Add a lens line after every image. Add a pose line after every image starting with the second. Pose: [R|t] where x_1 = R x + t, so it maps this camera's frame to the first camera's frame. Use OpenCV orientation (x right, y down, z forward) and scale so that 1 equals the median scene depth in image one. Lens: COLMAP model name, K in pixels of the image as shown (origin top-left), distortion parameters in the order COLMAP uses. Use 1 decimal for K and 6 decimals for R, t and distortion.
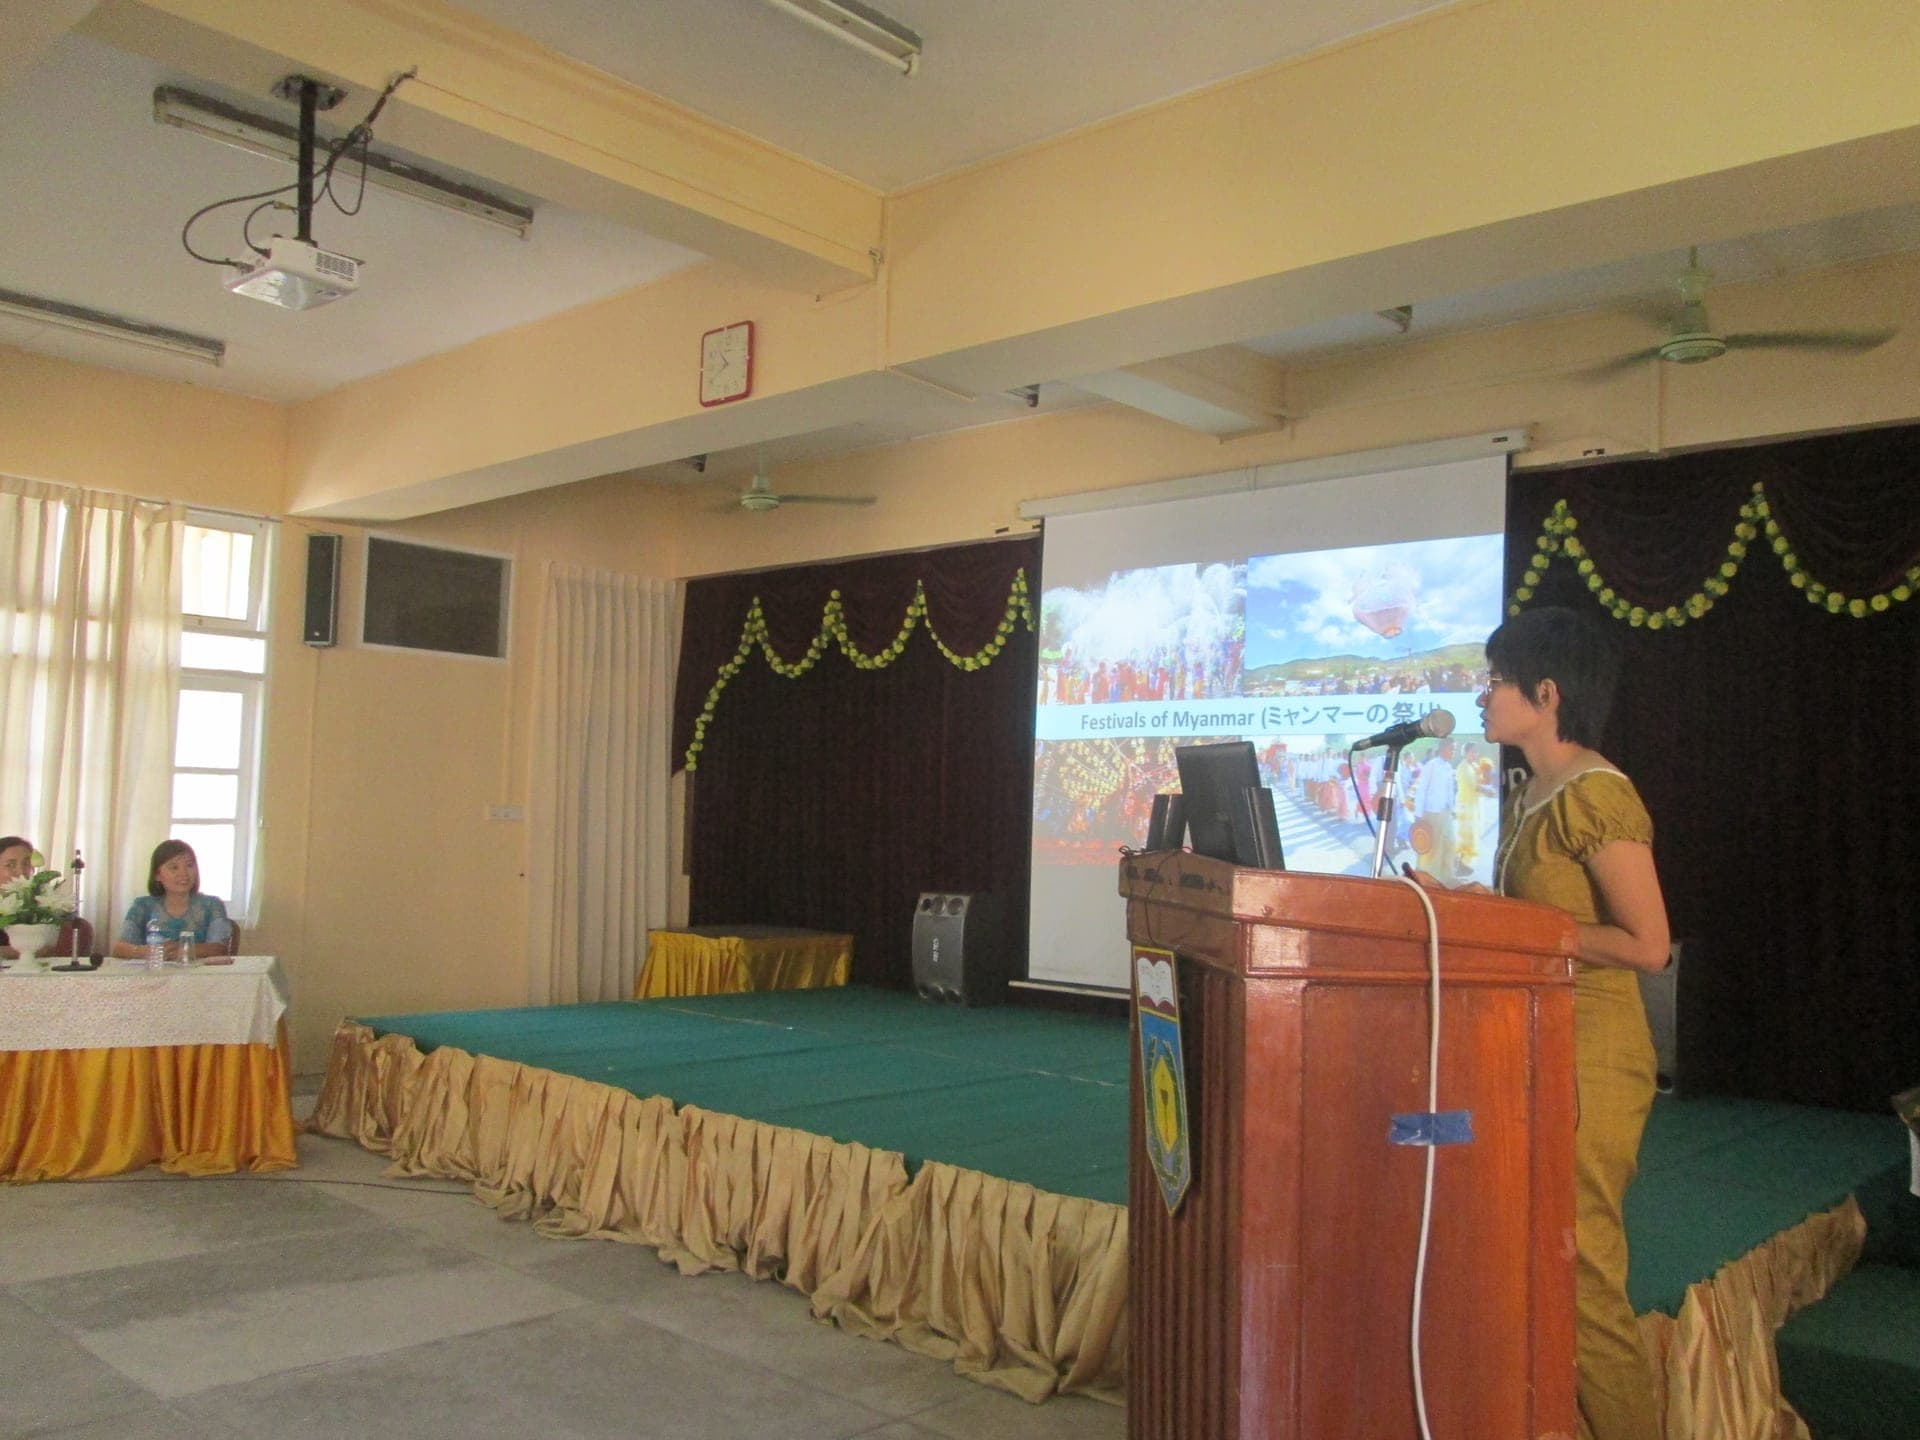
lens RADIAL K [[1587.1, 0, 979.2], [0, 1587.1, 719.5], [0, 0, 1]] dist [-0.034206, 0.000637]
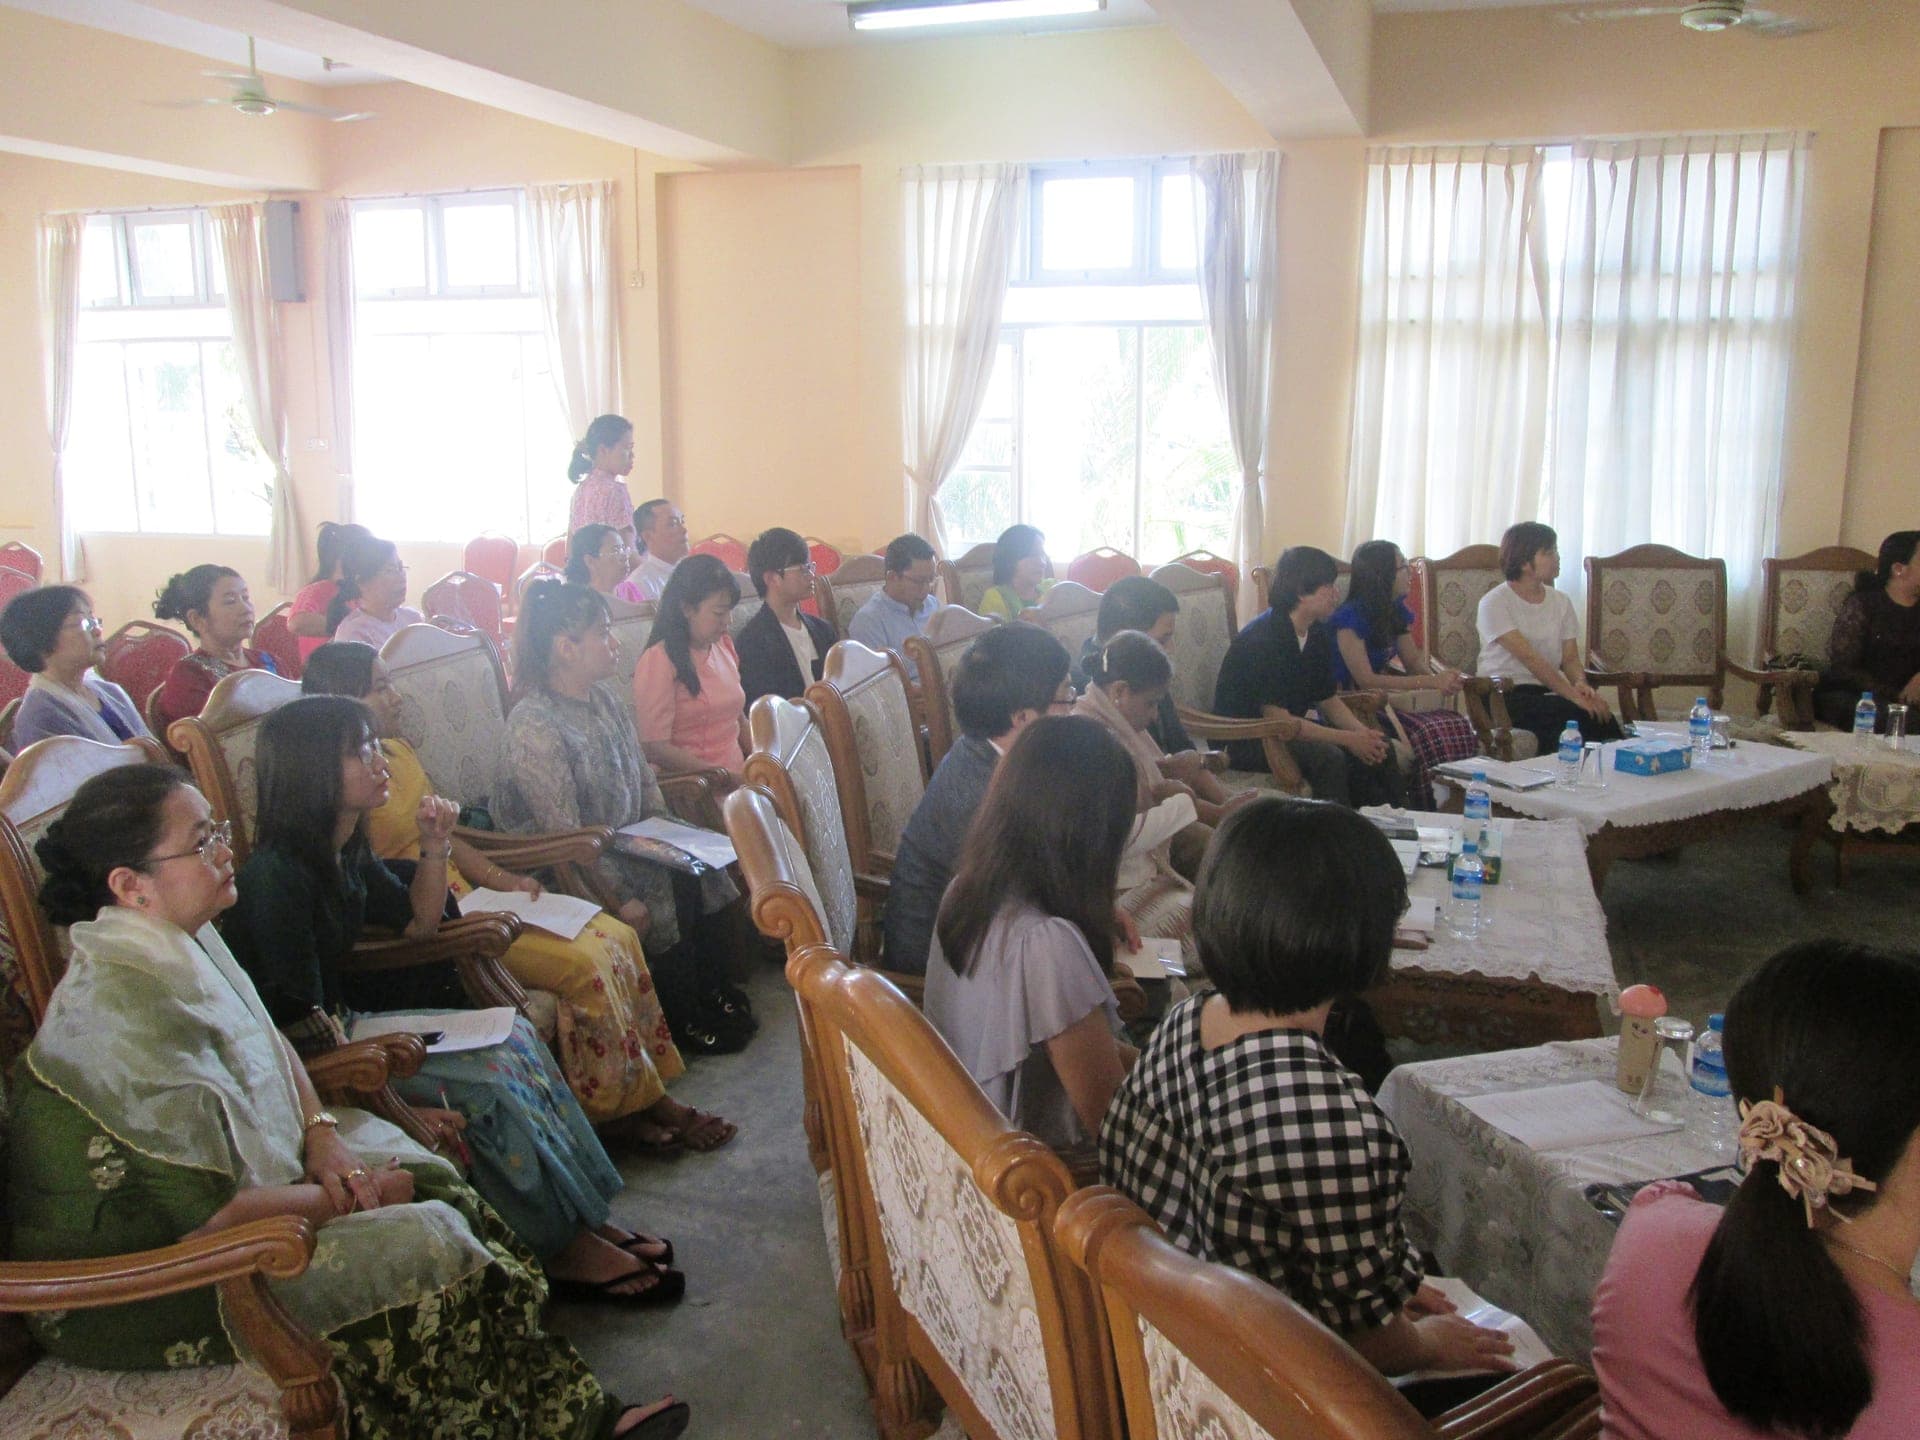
lens RADIAL K [[1587.1, 0, 966.4], [0, 1587.1, 719.5], [0, 0, 1]] dist [-0.034206, 0.000637]
pose [[0.414907, 0.137493, -0.899415, 0.772702], [0.050826, 0.983471, 0.173789, 0.067402], [0.908443, -0.117820, 0.401061, 0.825040]]
